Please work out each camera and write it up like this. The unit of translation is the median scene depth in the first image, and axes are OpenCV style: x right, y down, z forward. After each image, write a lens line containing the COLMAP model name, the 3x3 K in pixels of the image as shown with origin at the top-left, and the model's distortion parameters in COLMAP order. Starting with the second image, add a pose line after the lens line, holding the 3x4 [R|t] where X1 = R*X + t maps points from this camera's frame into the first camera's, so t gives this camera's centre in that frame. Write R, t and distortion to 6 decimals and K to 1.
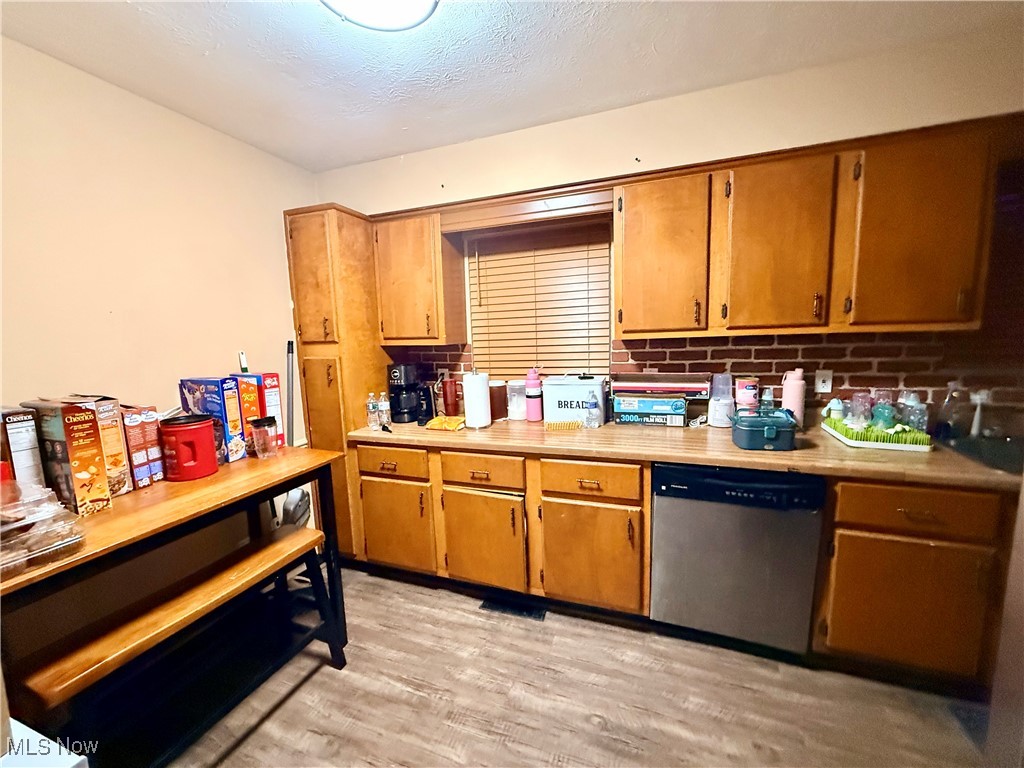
lens RADIAL K [[408.8, 0, 510.5], [0, 408.8, 383.5], [0, 0, 1]] dist [0.002438, 0.000373]
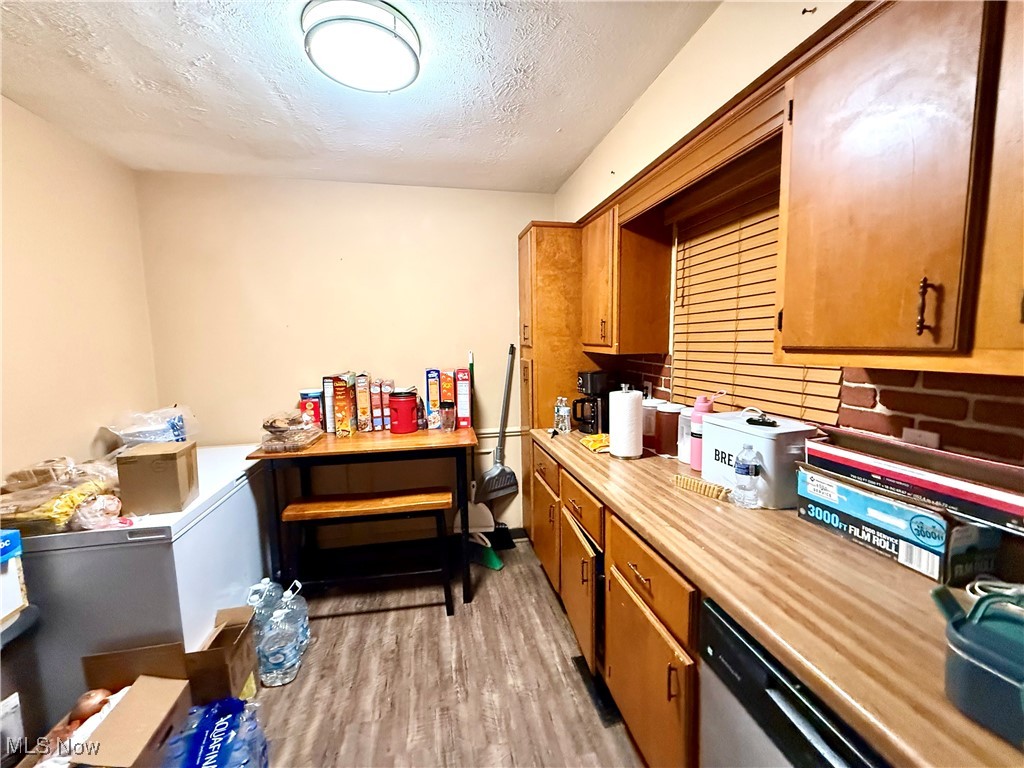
lens RADIAL K [[408.8, 0, 507.3], [0, 408.8, 383.2], [0, 0, 1]] dist [0.002438, 0.000373]
pose [[0.515227, 0.115972, -0.849171, 0.535995], [-0.110400, 0.991529, 0.068430, -0.077163], [0.849913, 0.058492, 0.523666, 0.400063]]
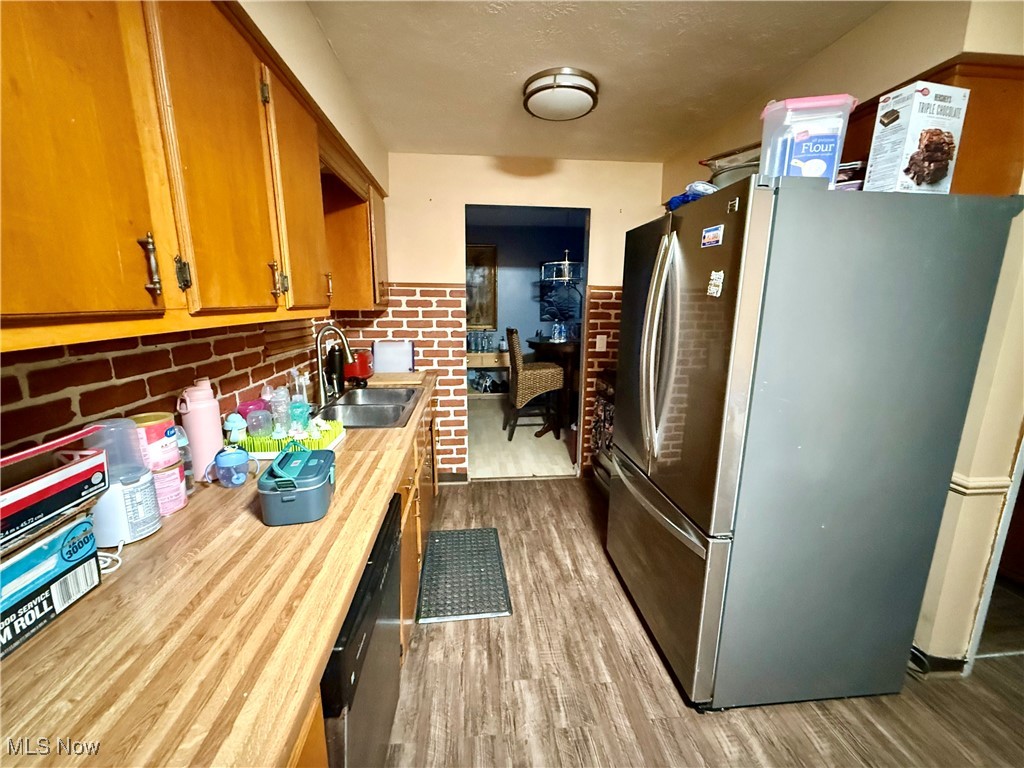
lens RADIAL K [[408.8, 0, 509.6], [0, 408.8, 381.6], [0, 0, 1]] dist [0.002438, 0.000373]
pose [[-0.431188, -0.140343, 0.891281, -0.035761], [0.128339, 0.968244, 0.214550, -0.102062], [-0.893088, 0.206897, -0.399484, 0.795134]]
